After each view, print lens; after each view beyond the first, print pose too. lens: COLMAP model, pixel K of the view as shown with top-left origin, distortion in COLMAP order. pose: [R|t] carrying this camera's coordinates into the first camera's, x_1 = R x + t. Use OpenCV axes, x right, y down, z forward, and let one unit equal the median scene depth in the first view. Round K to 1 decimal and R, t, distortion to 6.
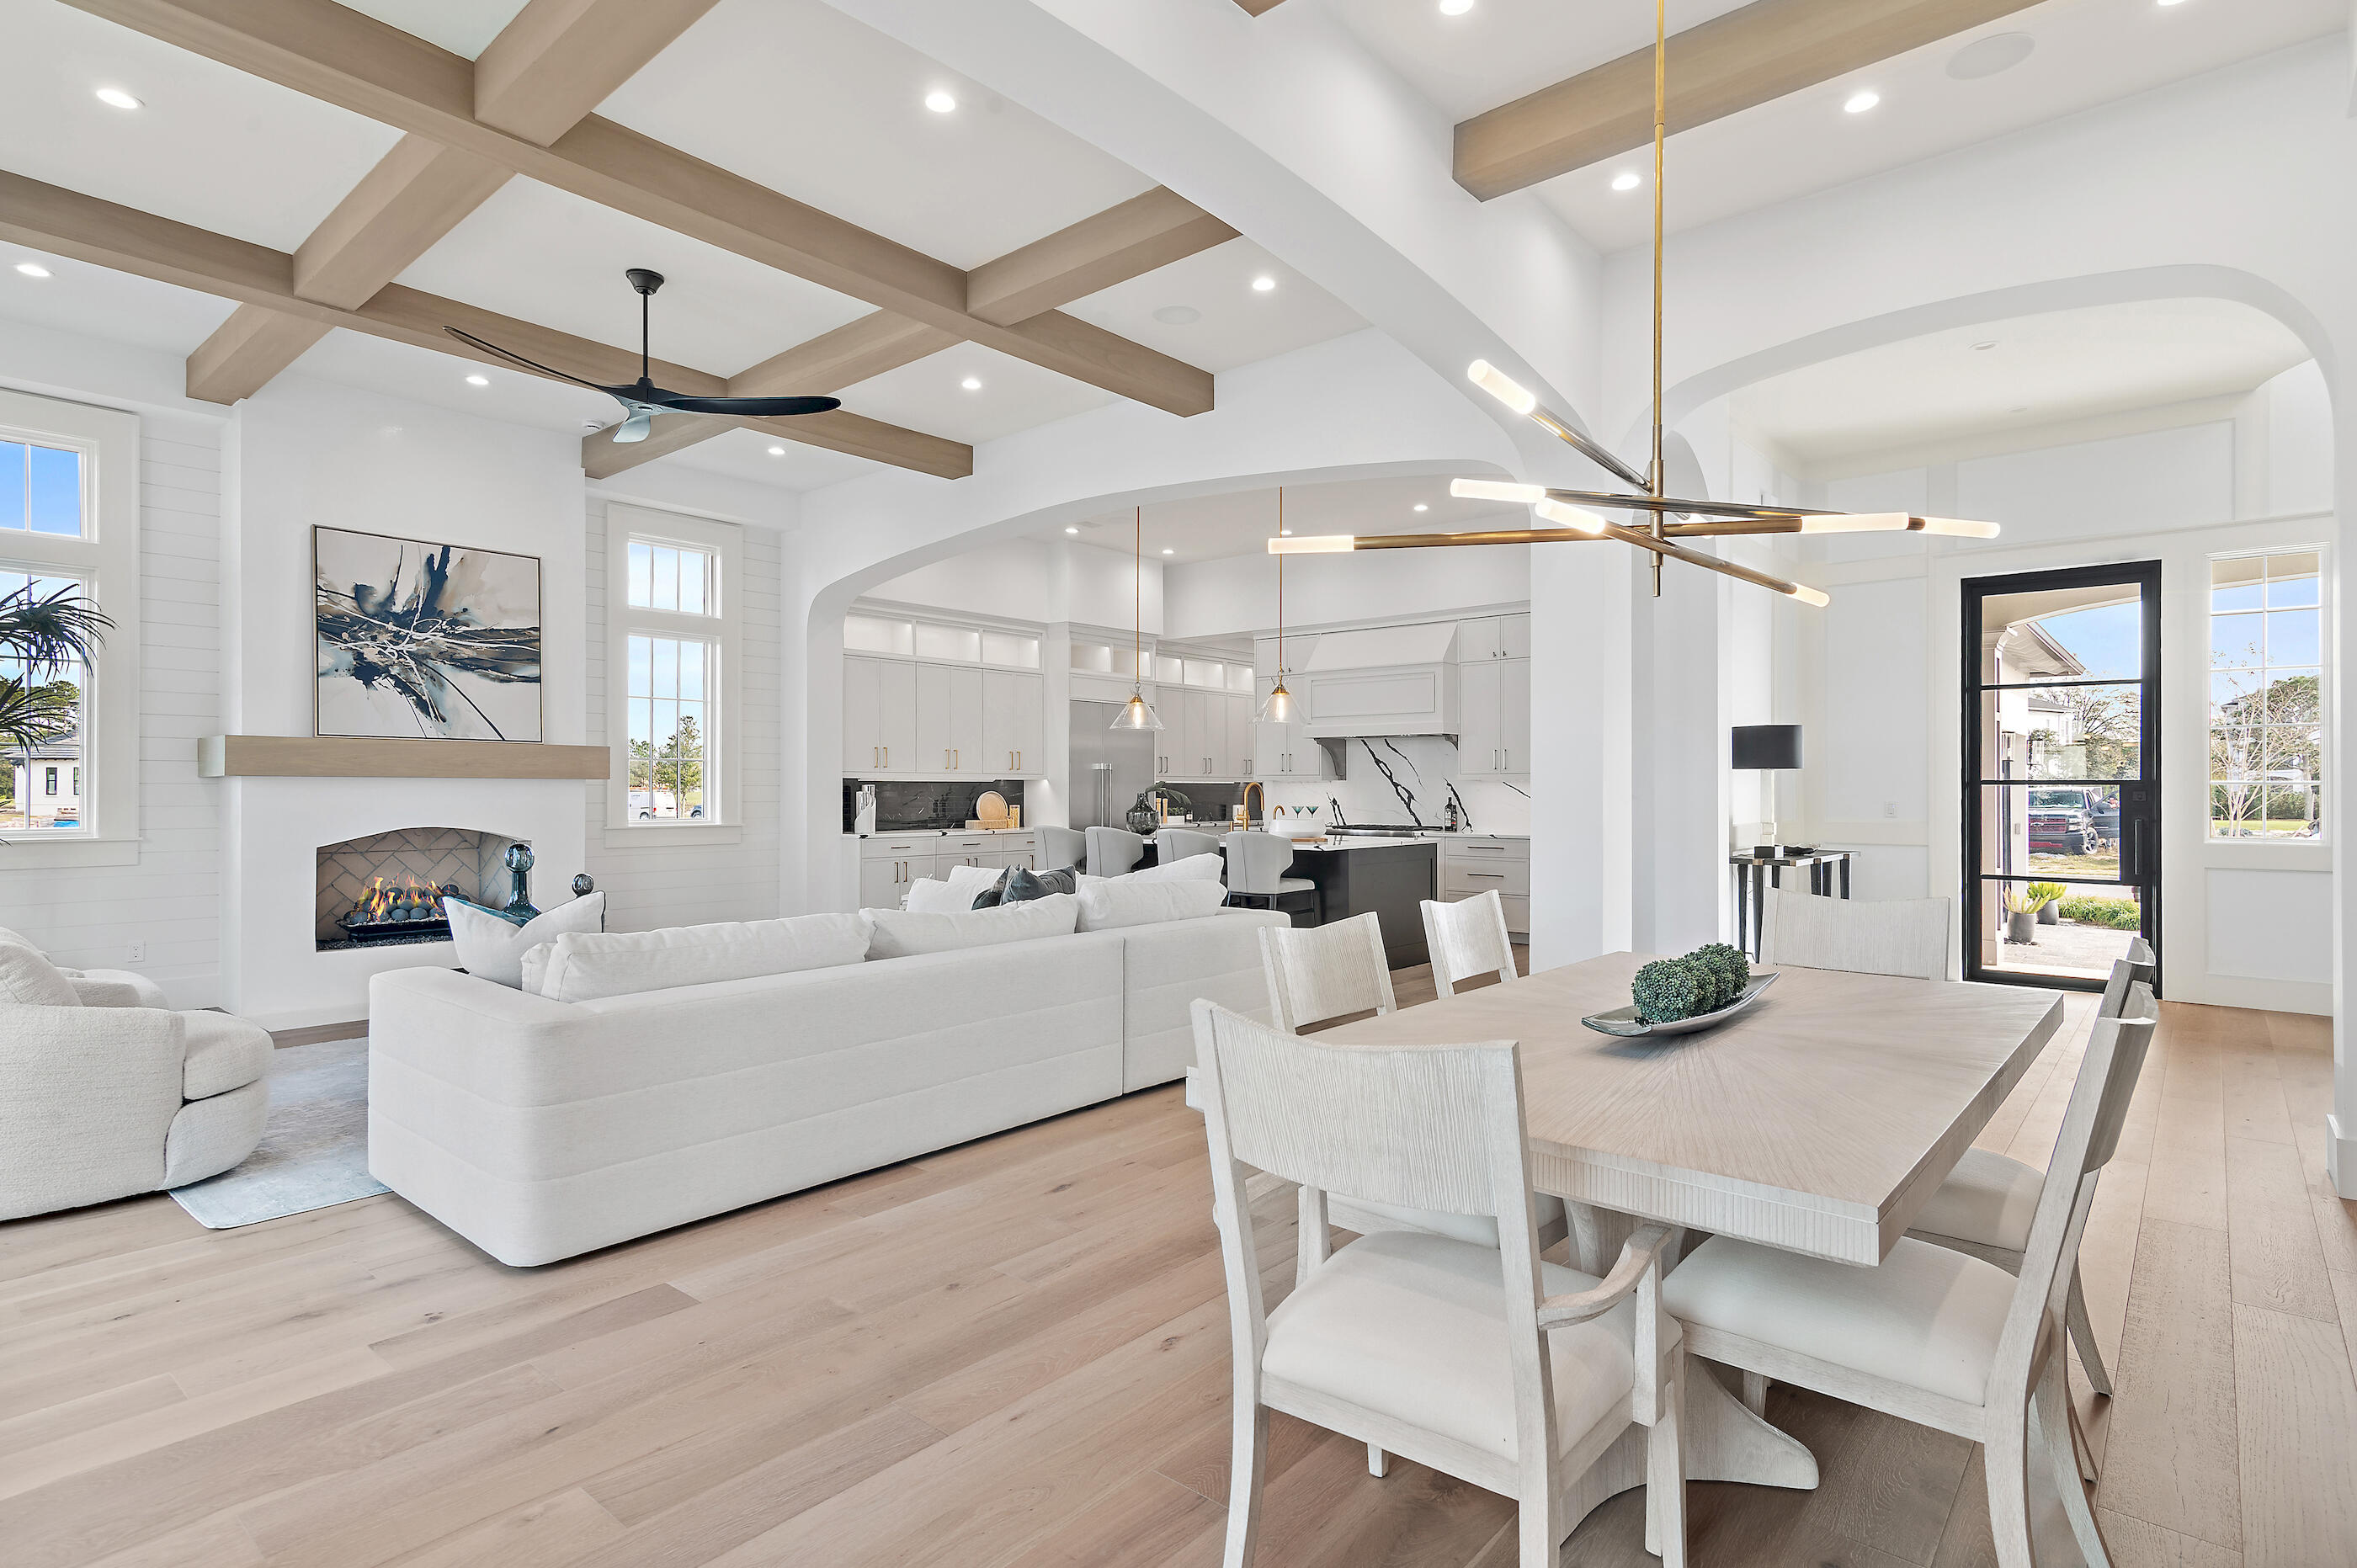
lens RADIAL K [[1171.9, 0, 1172.8], [0, 1171.9, 785.6], [0, 0, 1]] dist [0.008439, 0.000910]
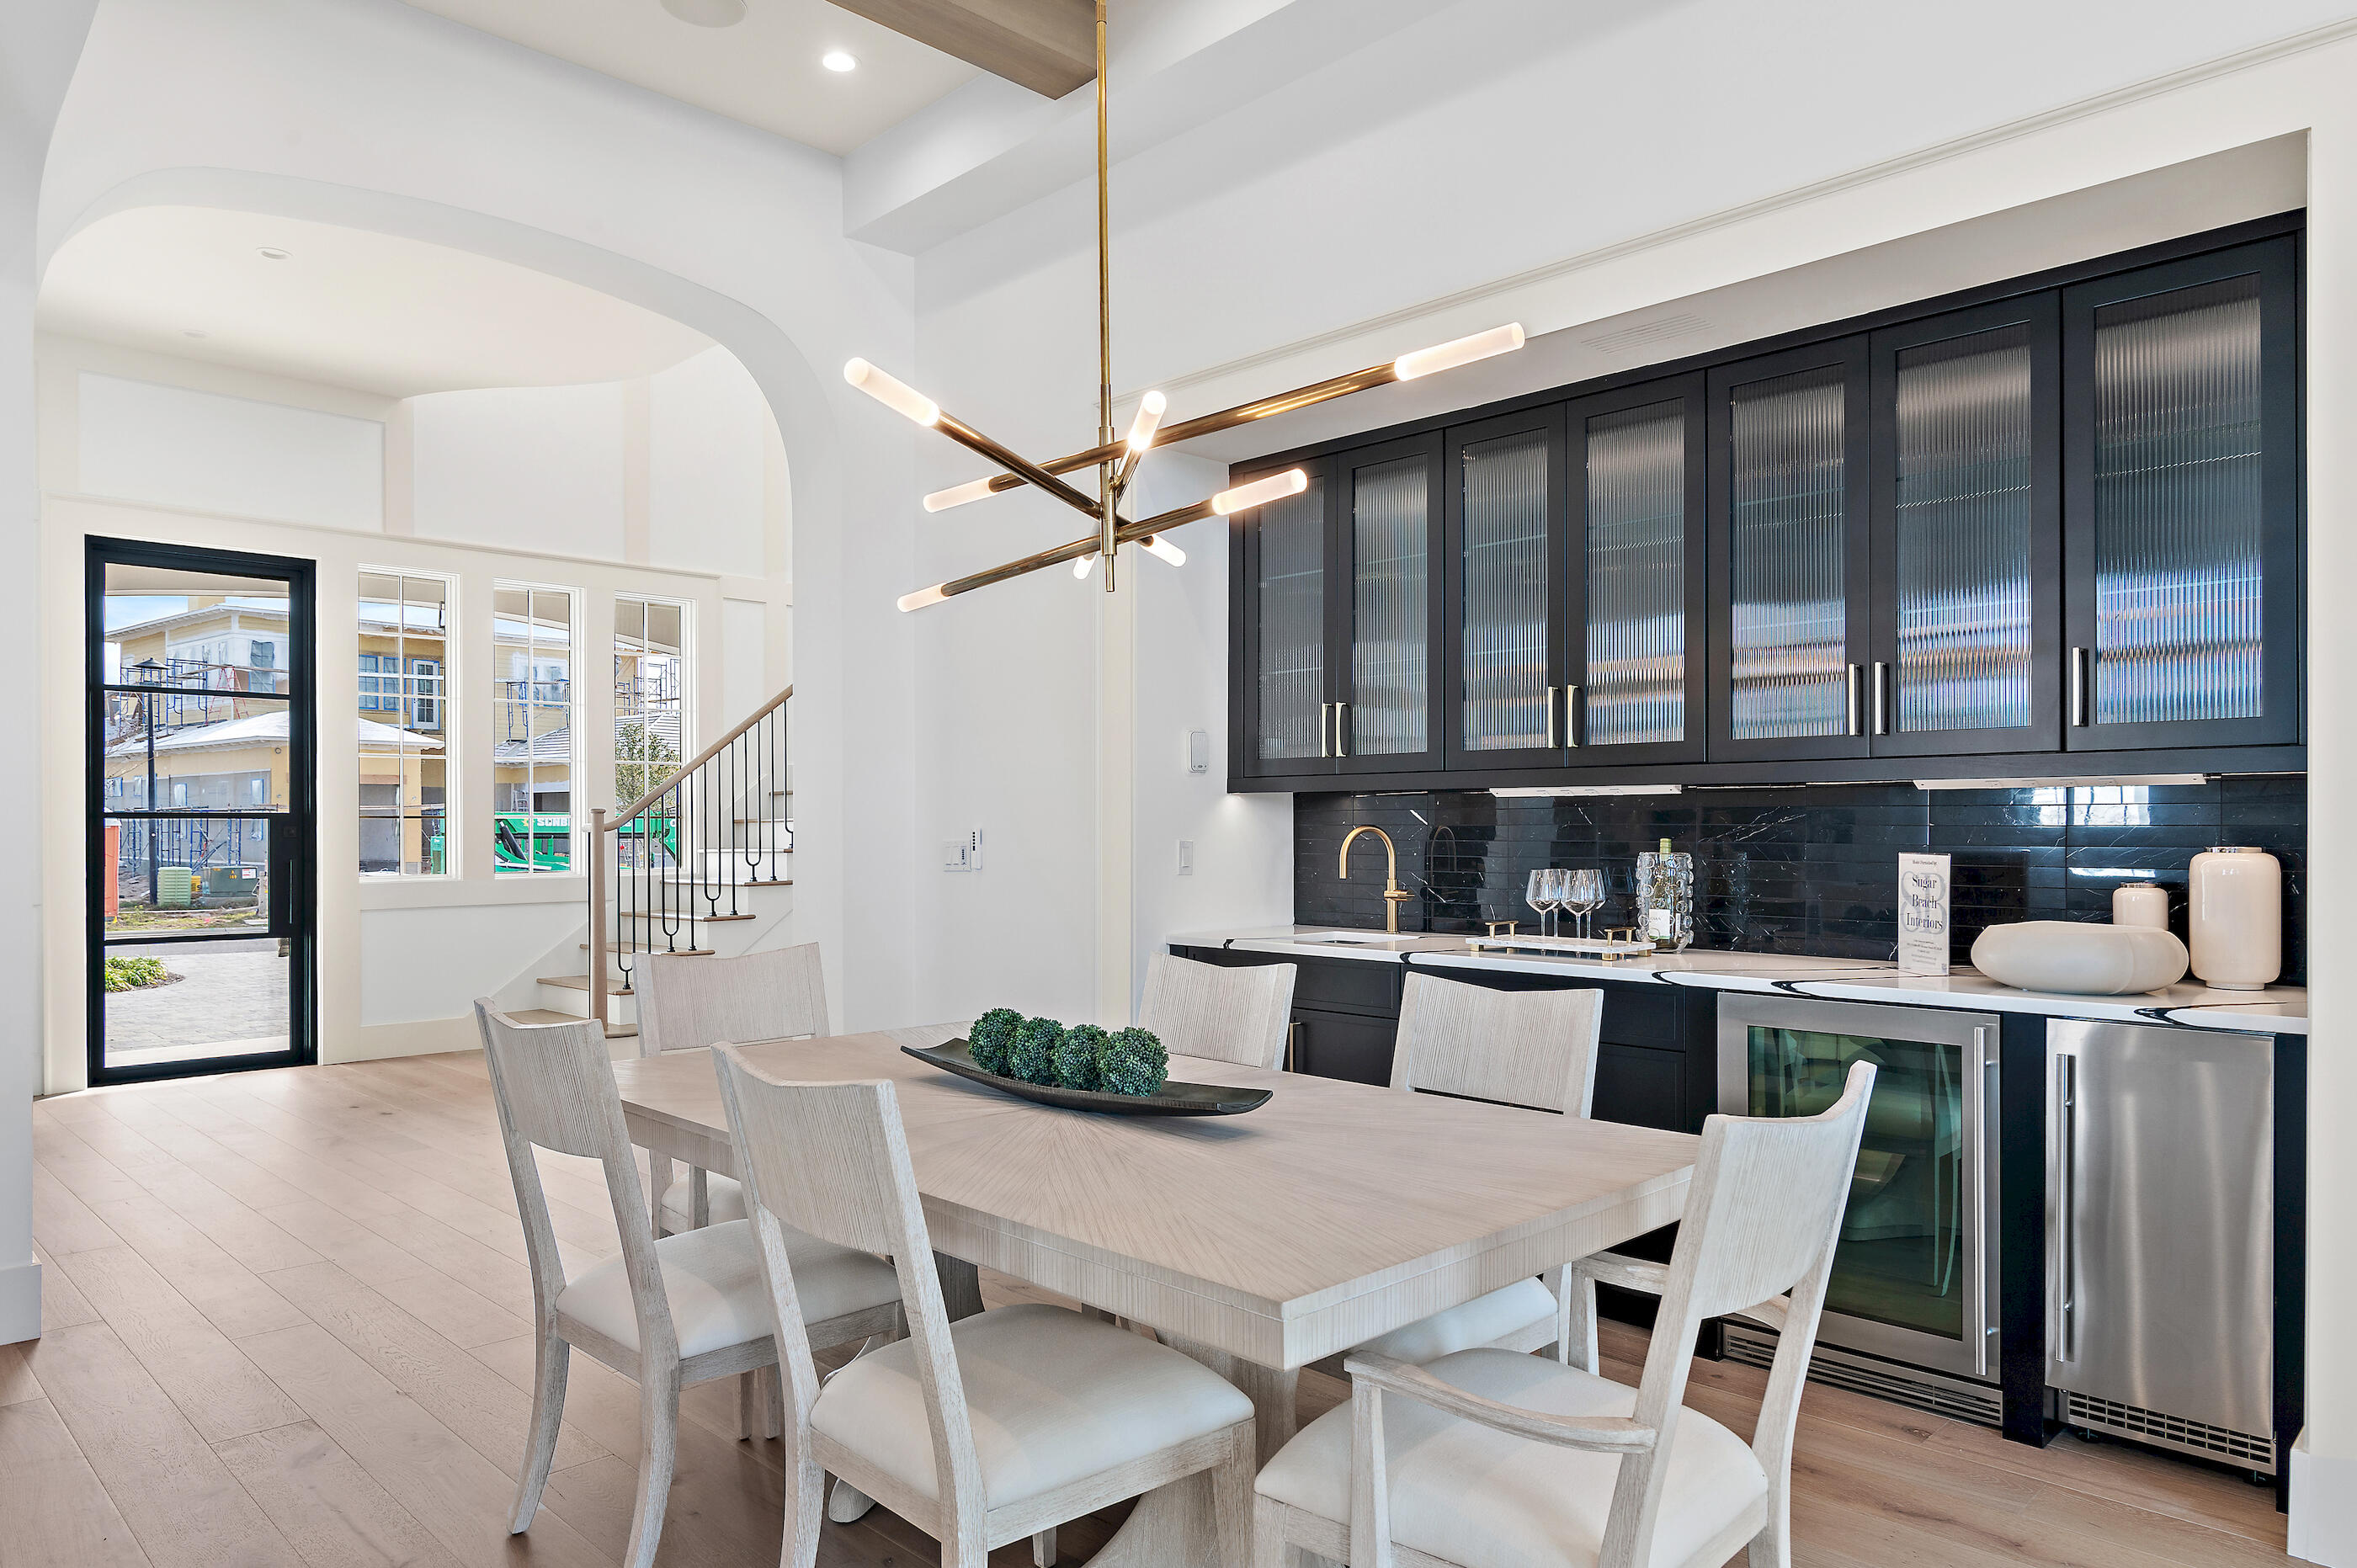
lens RADIAL K [[1497.2, 0, 1157.5], [0, 1497.2, 814.5], [0, 0, 1]] dist [-0.004045, -0.001952]
pose [[0.085133, 0.006546, 0.996348, -0.202064], [-0.002485, 0.999977, -0.006358, 0.001644], [-0.996366, -0.001934, 0.085148, 0.275460]]
